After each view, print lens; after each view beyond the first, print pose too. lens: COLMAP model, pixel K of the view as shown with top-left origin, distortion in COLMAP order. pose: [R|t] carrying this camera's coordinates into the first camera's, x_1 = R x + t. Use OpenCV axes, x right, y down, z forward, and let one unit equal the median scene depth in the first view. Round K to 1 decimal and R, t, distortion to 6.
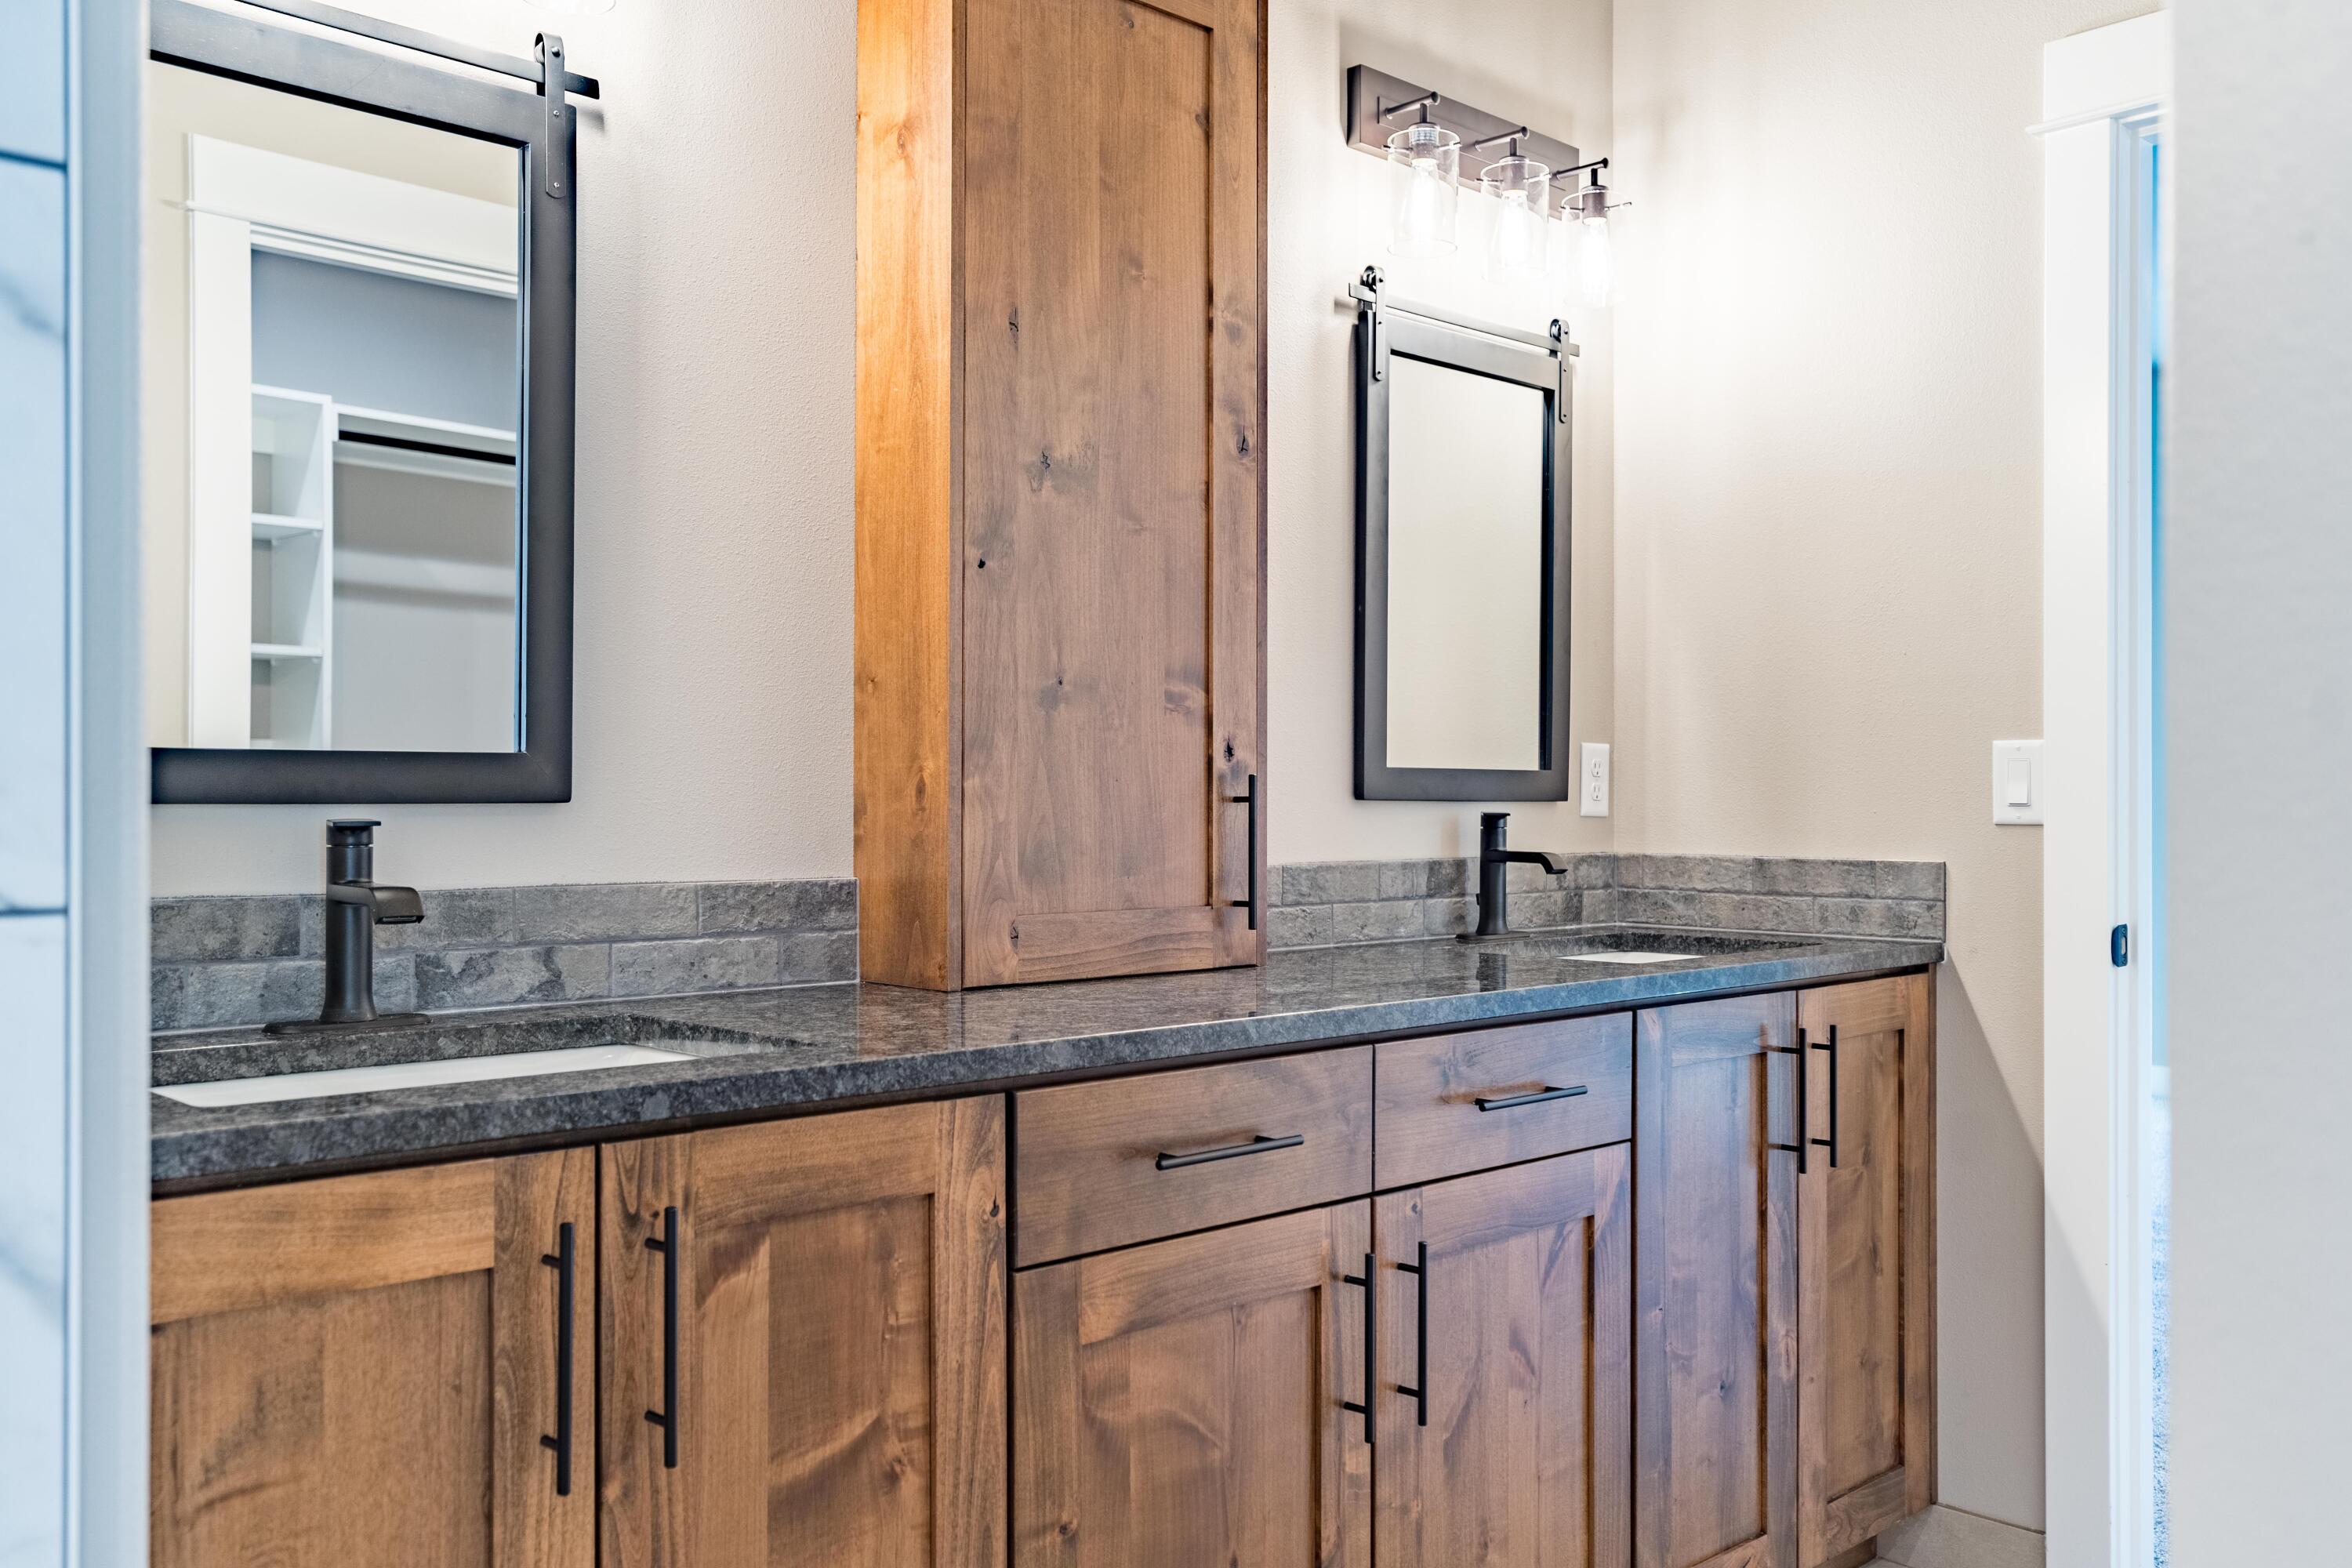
lens RADIAL K [[1949.3, 0, 1176.0], [0, 1949.3, 784.0], [0, 0, 1]] dist [-0.005111, 0.004595]
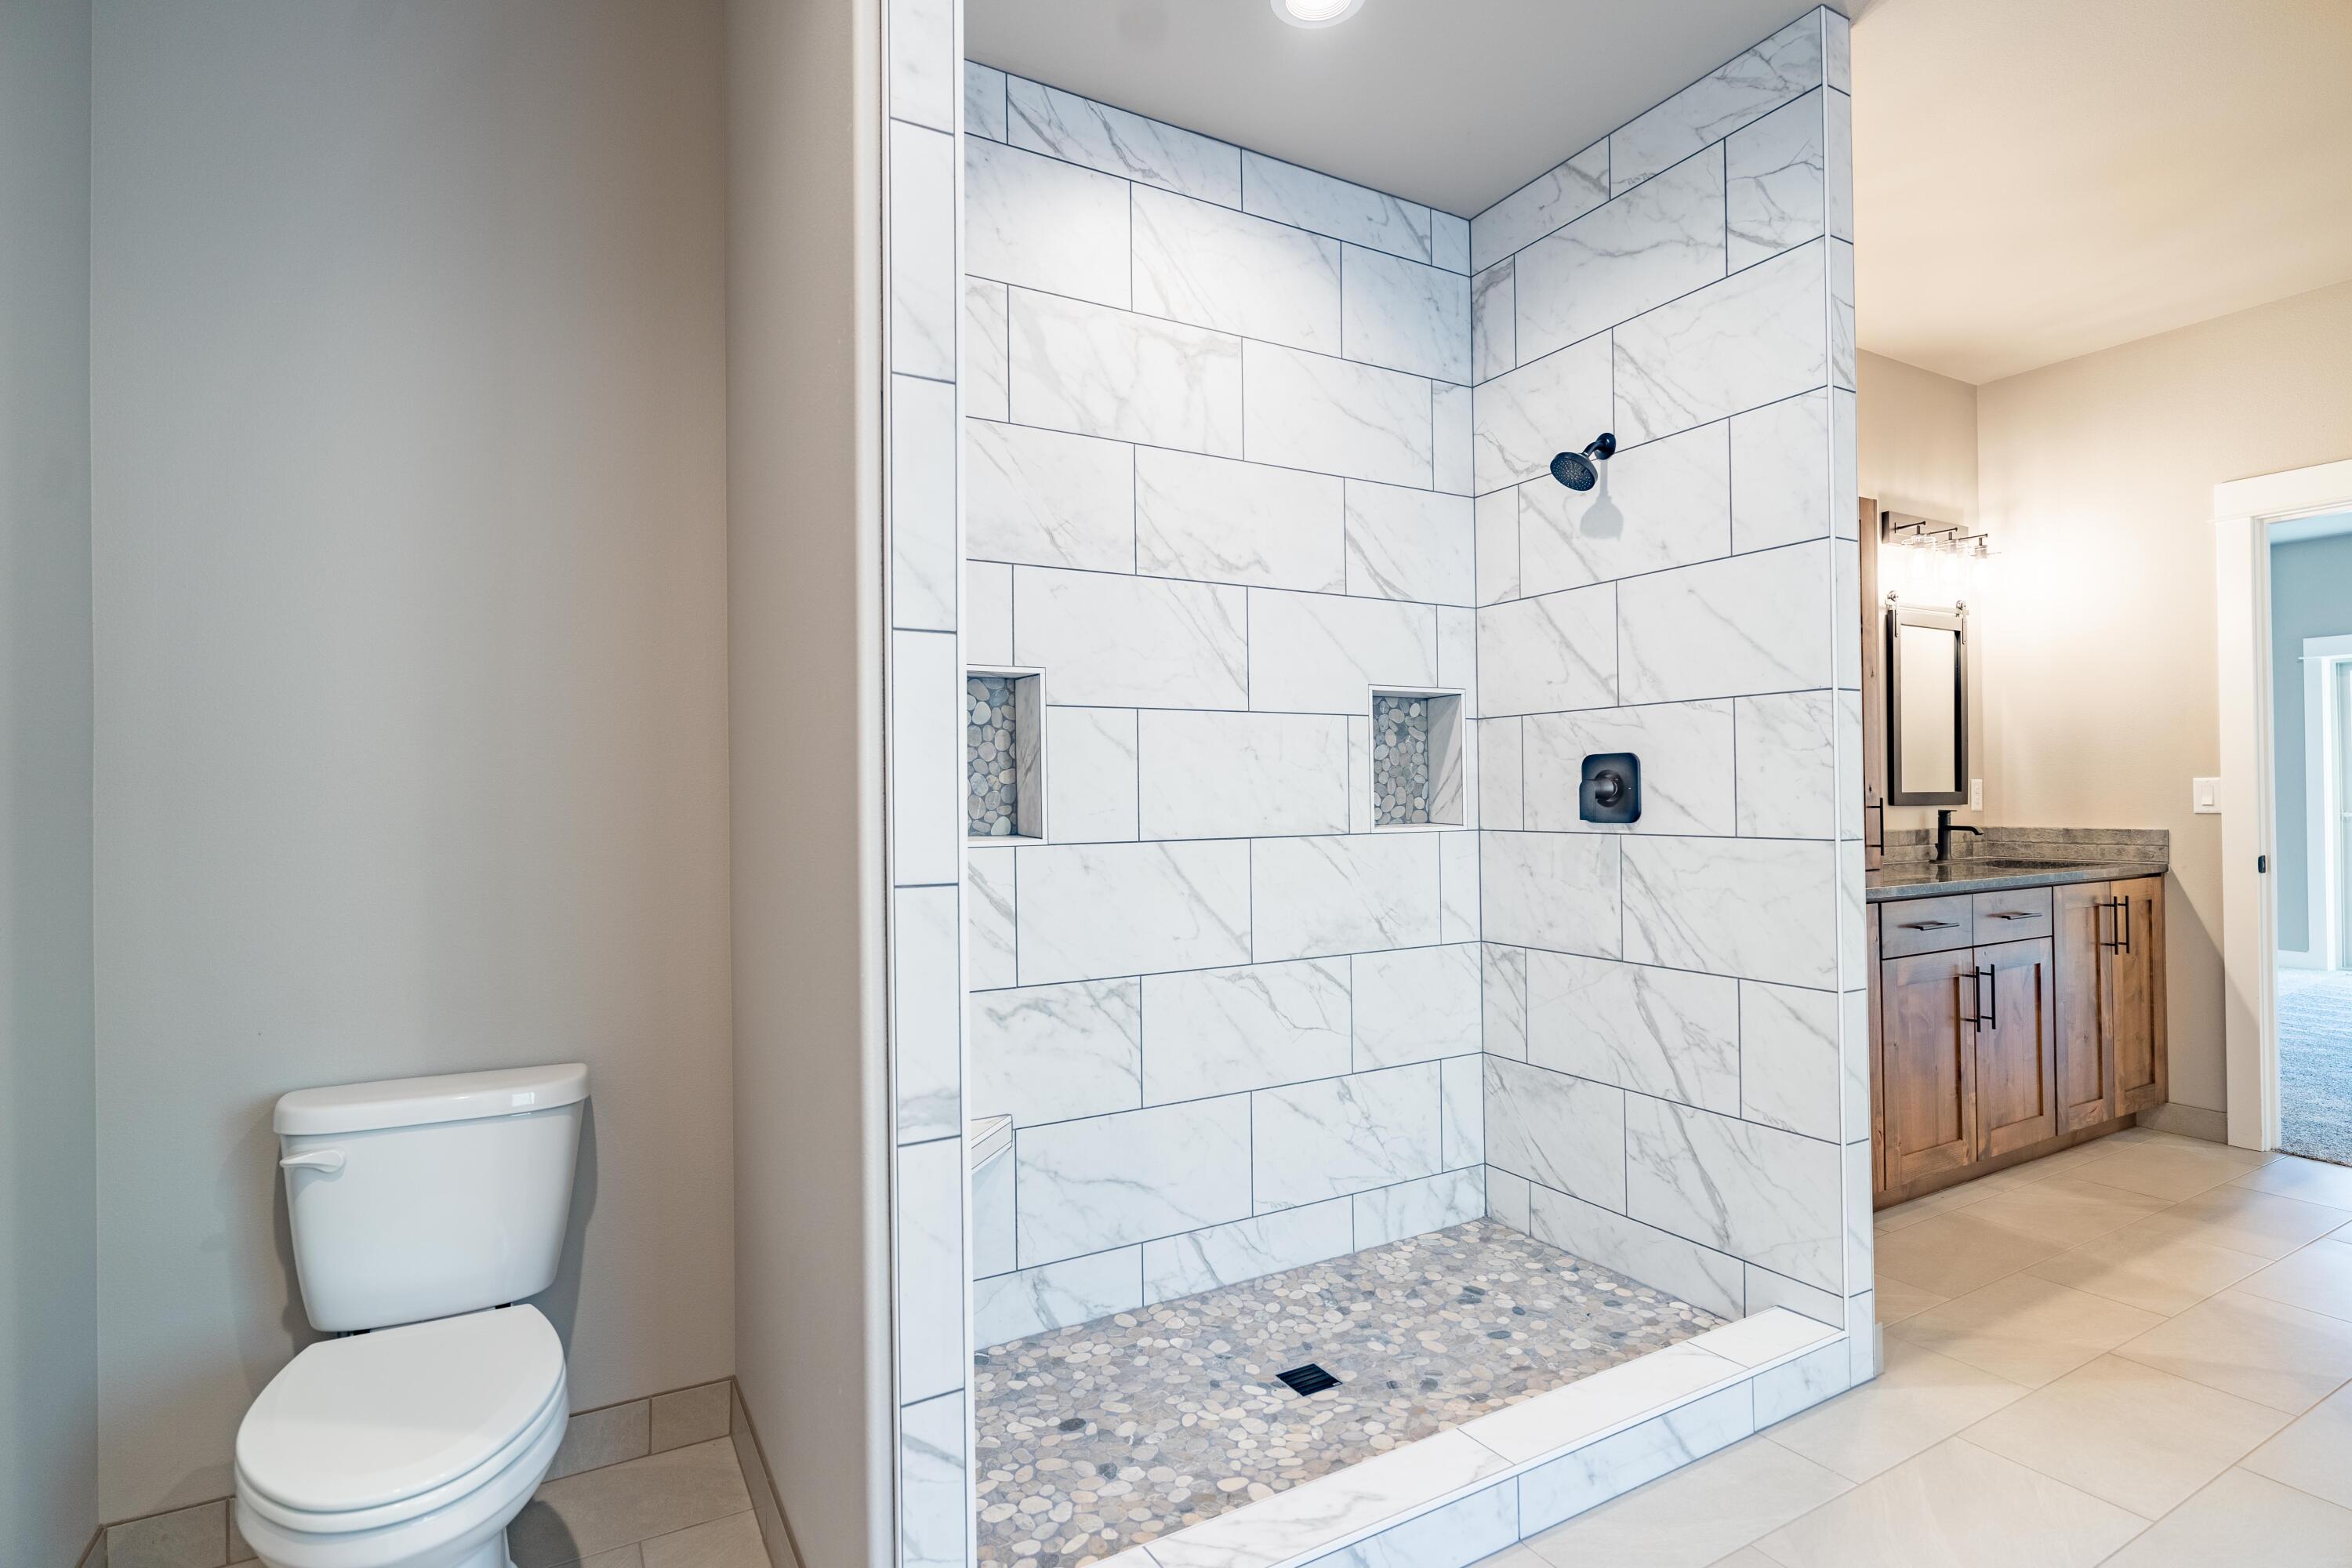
lens RADIAL K [[1139.3, 0, 1176.0], [0, 1139.3, 784.0], [0, 0, 1]] dist [-0.001588, -0.000960]
pose [[0.969989, -0.014090, -0.242740, -0.450606], [0.013157, 0.999899, -0.005464, -0.024295], [0.242792, 0.002106, 0.970076, -0.649798]]
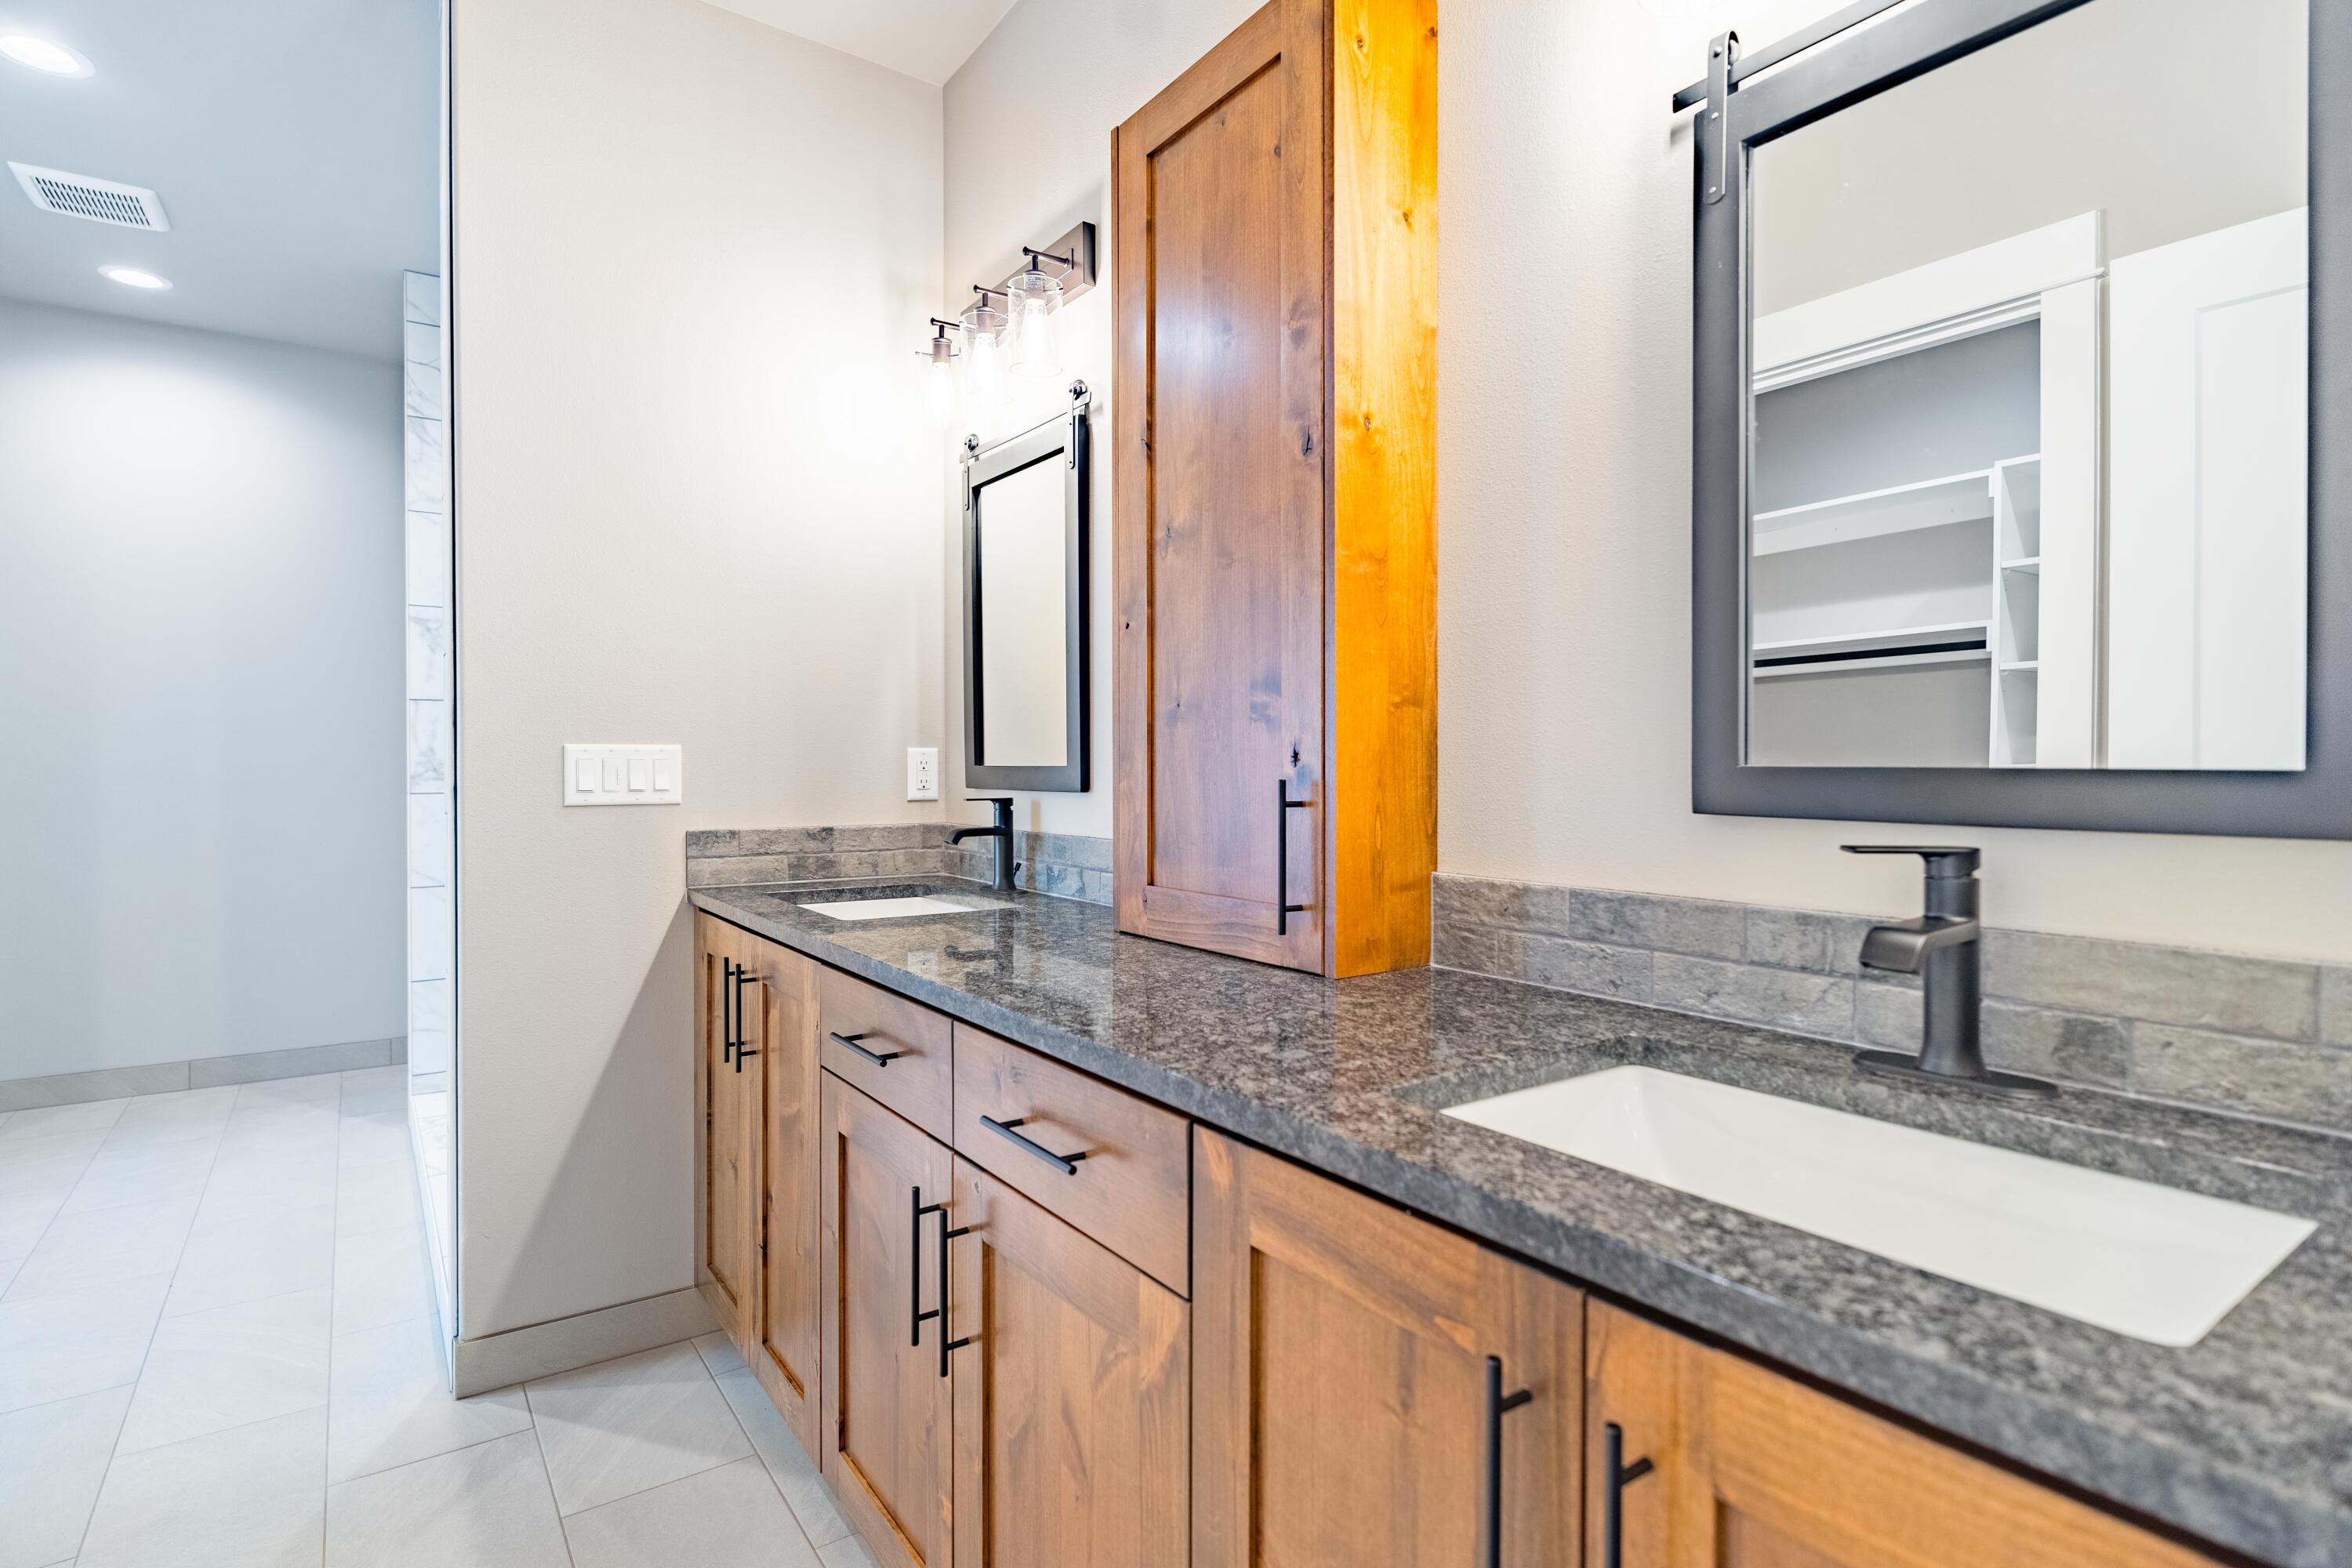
lens RADIAL K [[1182.4, 0, 1217.0], [0, 1182.4, 777.2], [0, 0, 1]] dist [-0.003405, -0.000266]
pose [[-0.131760, 0.009832, -0.991233, 0.553654], [0.006427, 0.999938, 0.009064, -0.010105], [0.991261, -0.005176, -0.131815, 0.900561]]
